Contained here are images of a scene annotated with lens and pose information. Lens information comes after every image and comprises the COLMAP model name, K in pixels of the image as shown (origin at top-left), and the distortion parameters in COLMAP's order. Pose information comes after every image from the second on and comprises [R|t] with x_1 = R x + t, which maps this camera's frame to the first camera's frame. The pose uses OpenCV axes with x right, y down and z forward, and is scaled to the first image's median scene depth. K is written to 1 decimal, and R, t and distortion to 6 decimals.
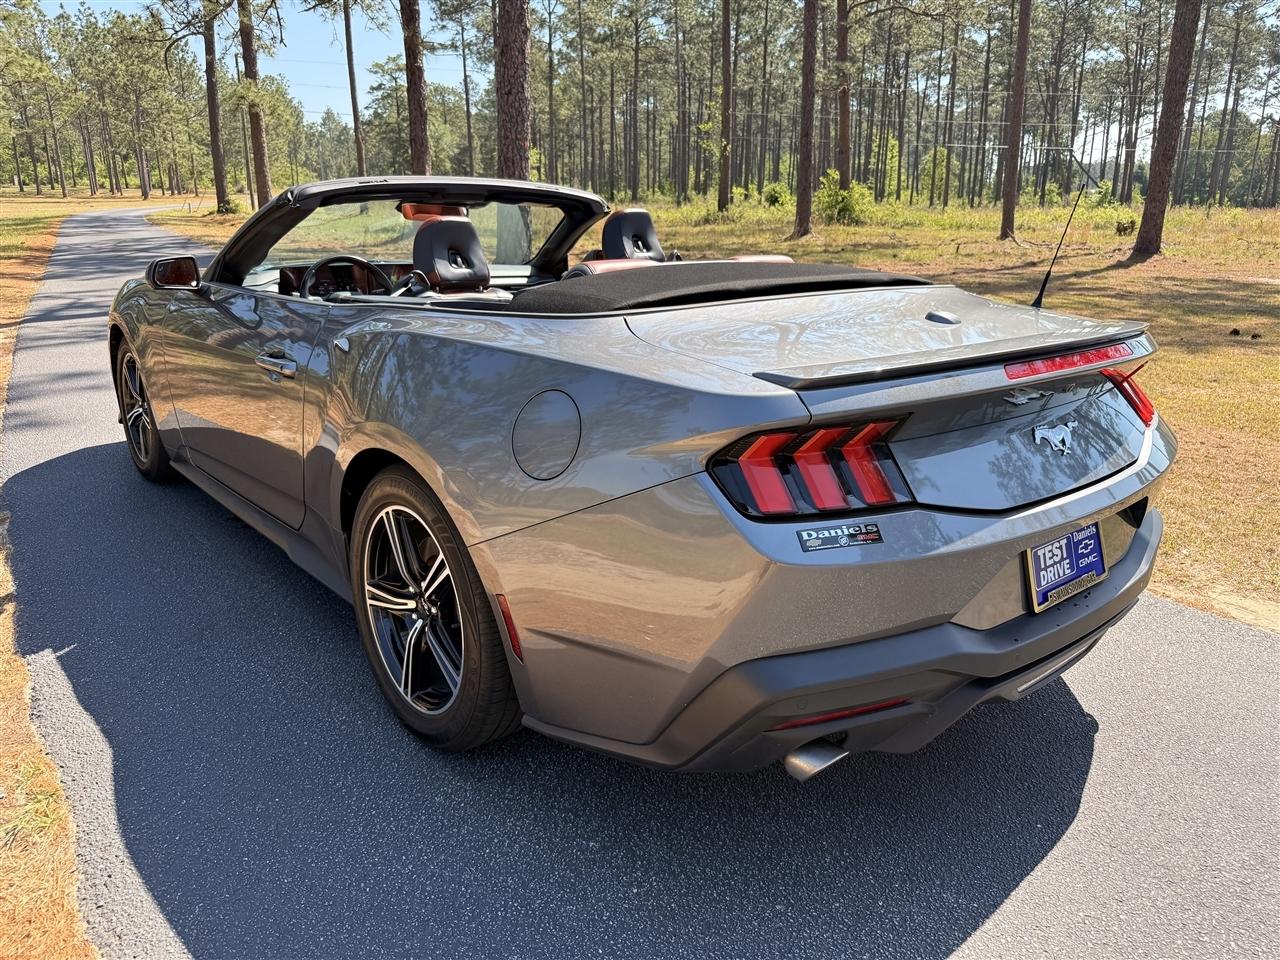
lens RADIAL K [[919.9, 0, 636.3], [0, 919.9, 476.6], [0, 0, 1]] dist [-0.004533, -0.001917]
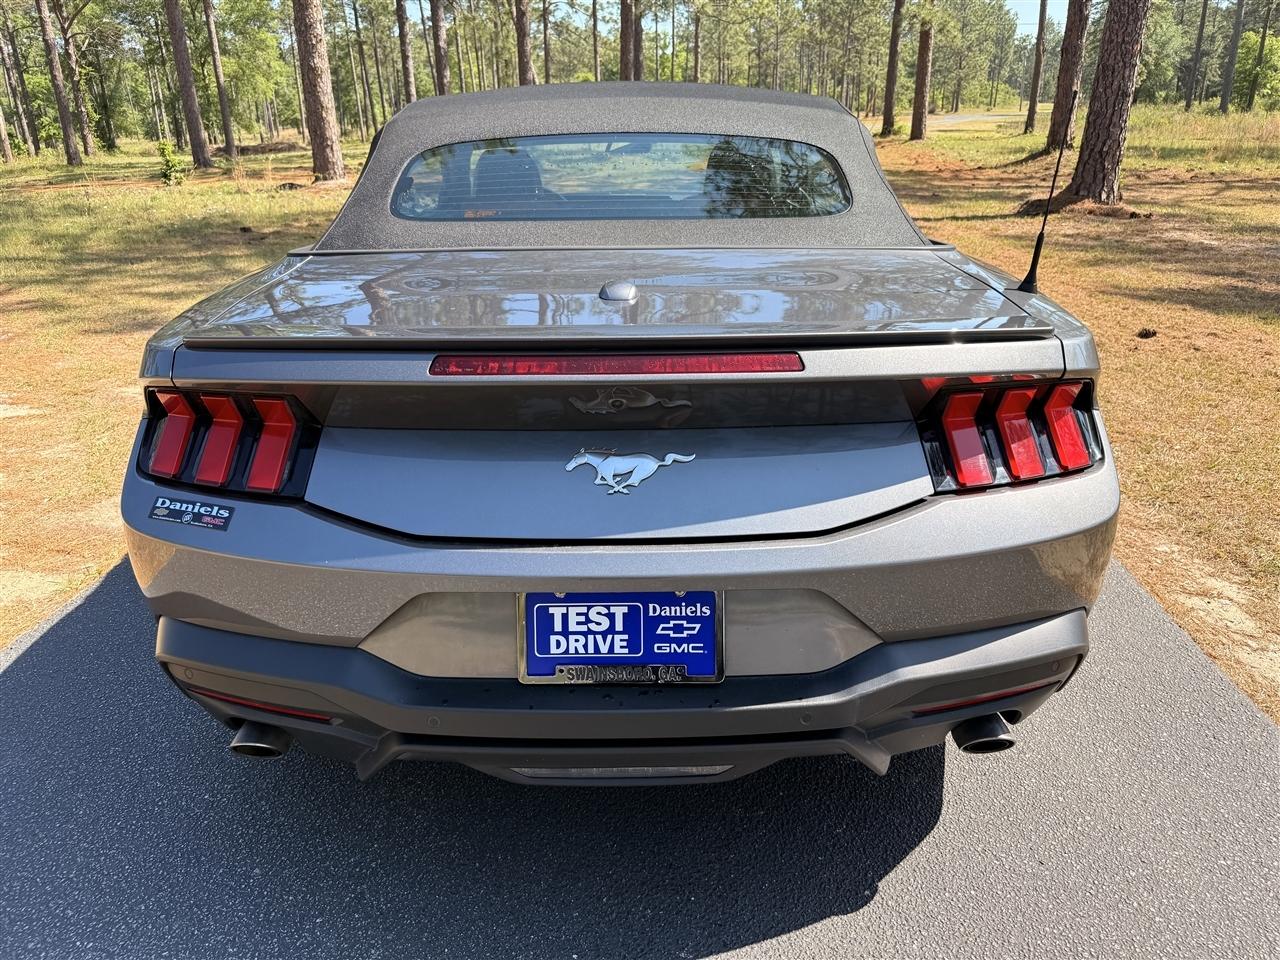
lens RADIAL K [[912.1, 0, 638.2], [0, 912.1, 480.7], [0, 0, 1]] dist [0.000762, -0.000021]
pose [[0.775226, 0.210630, -0.595533, 0.587713], [-0.159425, 0.977490, 0.138193, -0.087789], [0.611235, -0.012188, 0.791355, 0.287279]]
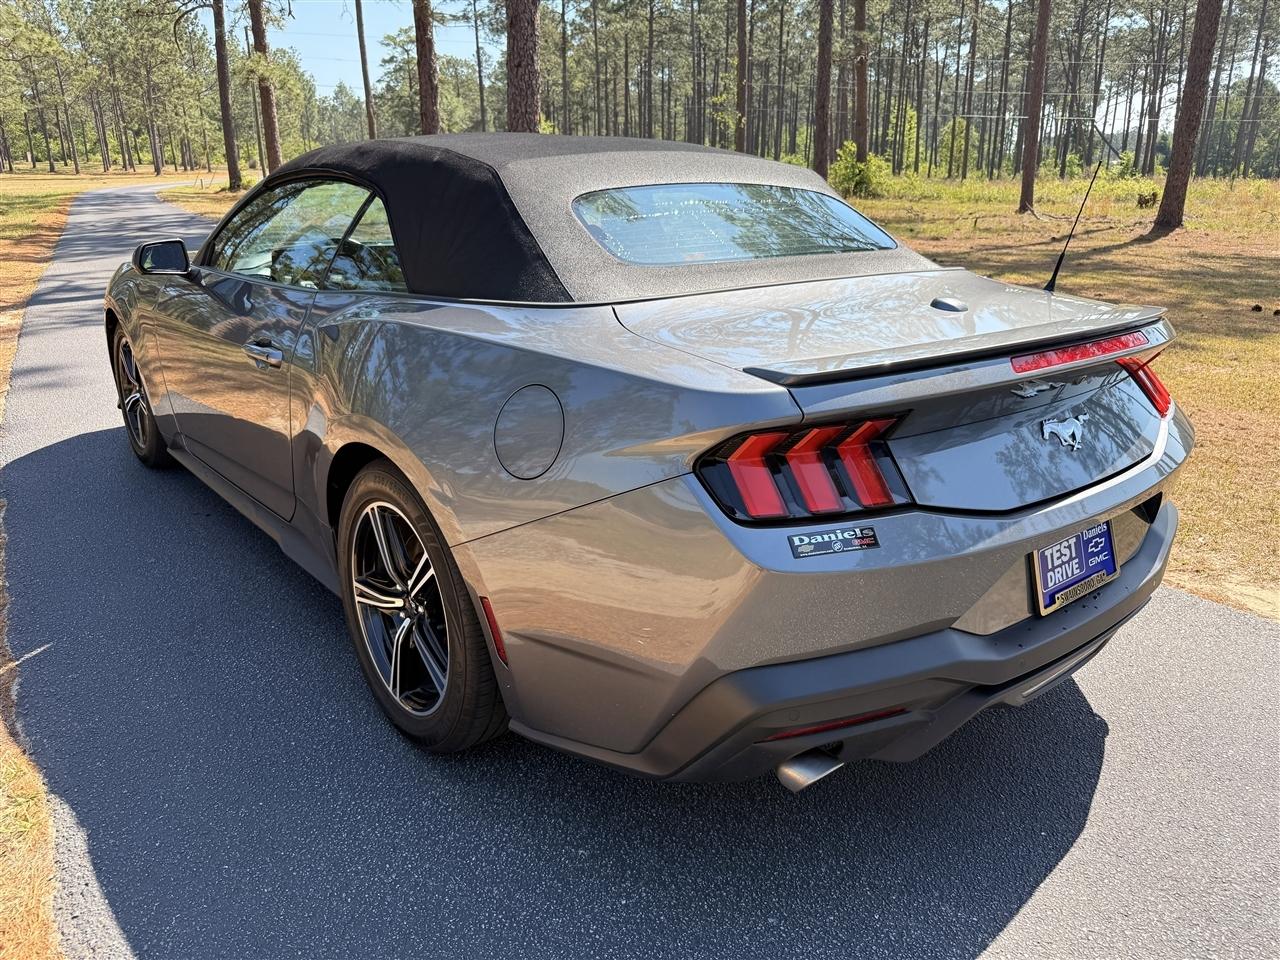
lens RADIAL K [[919.2, 0, 642.2], [0, 919.2, 482.3], [0, 0, 1]] dist [-0.005464, 0.000498]
pose [[0.999945, -0.001503, -0.010346, 0.017490], [0.001833, 0.999488, 0.031930, -0.014052], [0.010293, -0.031948, 0.999437, 0.027192]]
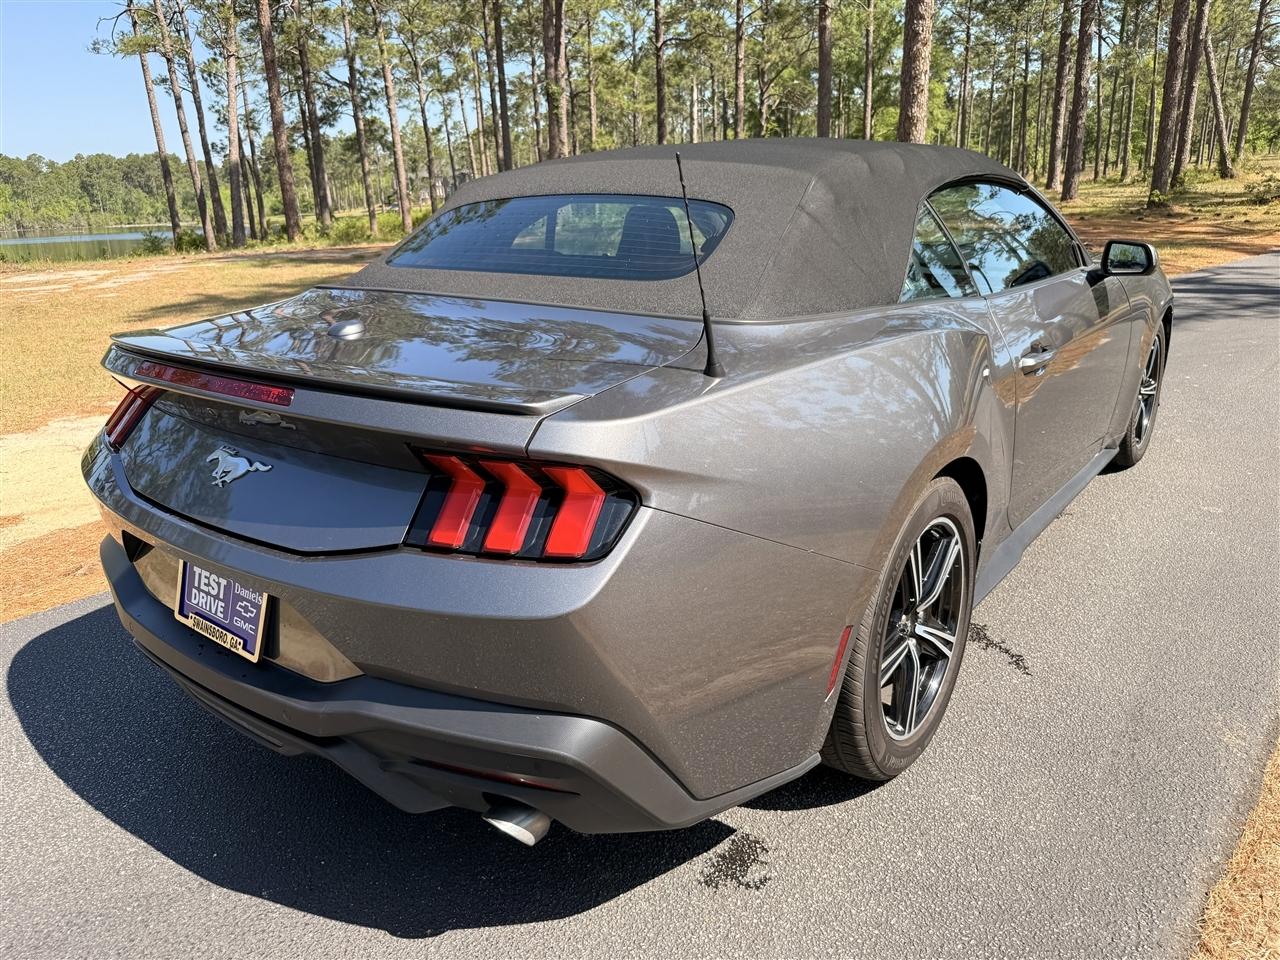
lens RADIAL K [[914.8, 0, 623.3], [0, 914.8, 500.6], [0, 0, 1]] dist [-0.005512, -0.002005]
pose [[0.226534, 0.303591, -0.925481, 0.896968], [-0.249240, 0.936615, 0.246236, -0.211858], [0.941574, 0.174886, 0.287842, 0.725884]]
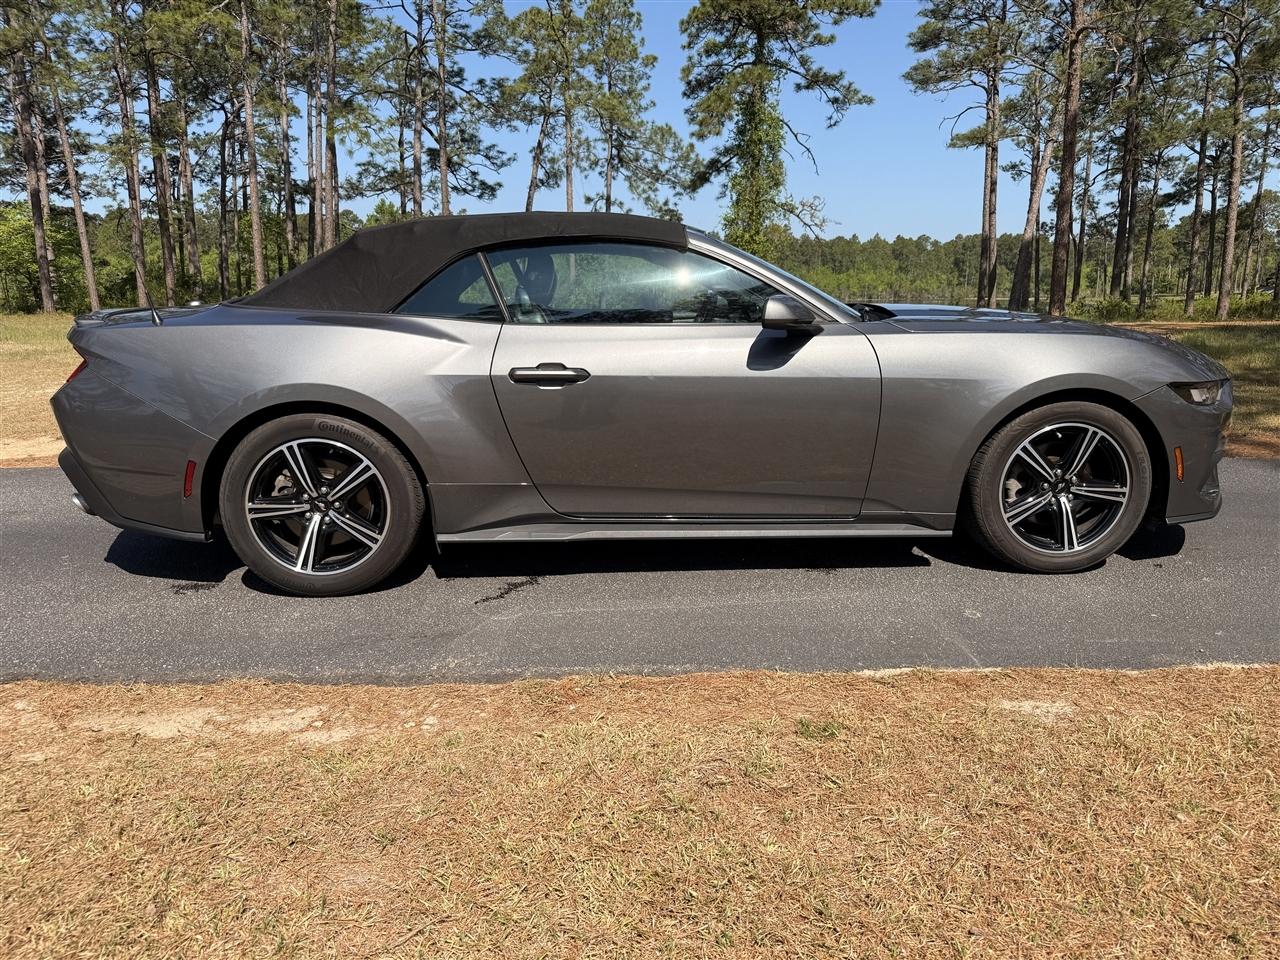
lens RADIAL K [[921.6, 0, 630.4], [0, 921.6, 476.6], [0, 0, 1]] dist [-0.002829, -0.001863]
pose [[-0.580327, 0.167761, -0.796917, 1.018603], [-0.226670, 0.906611, 0.355917, -0.542133], [0.782203, 0.387185, -0.488104, 2.026121]]
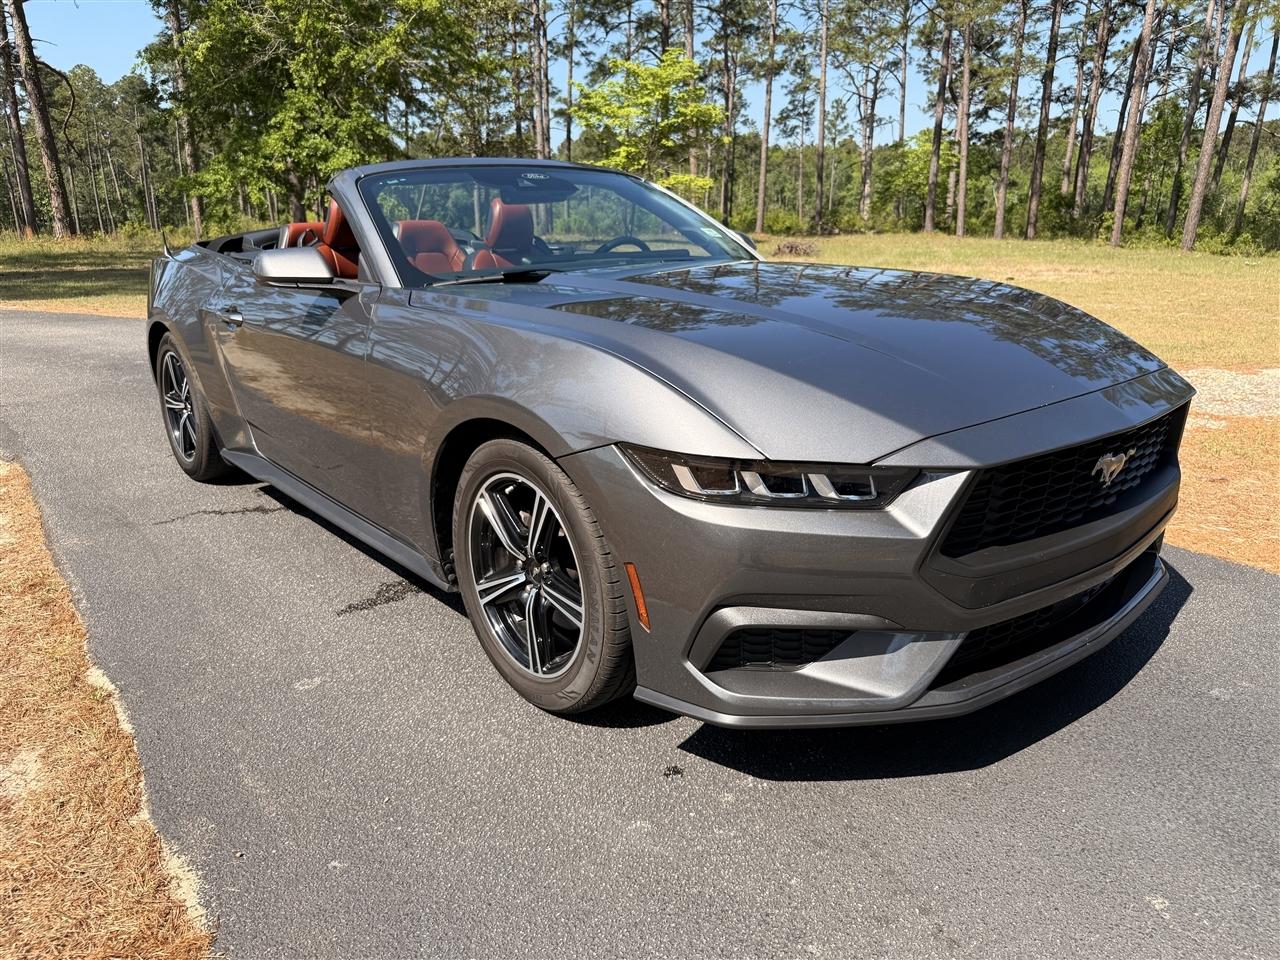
lens RADIAL K [[926.8, 0, 643.3], [0, 926.8, 484.3], [0, 0, 1]] dist [0.004958, -0.012429]
pose [[-0.999241, 0.013402, -0.036565, -0.357714], [-0.008677, 0.838699, 0.544527, -0.709894], [0.037965, 0.544431, -0.837946, 2.496013]]
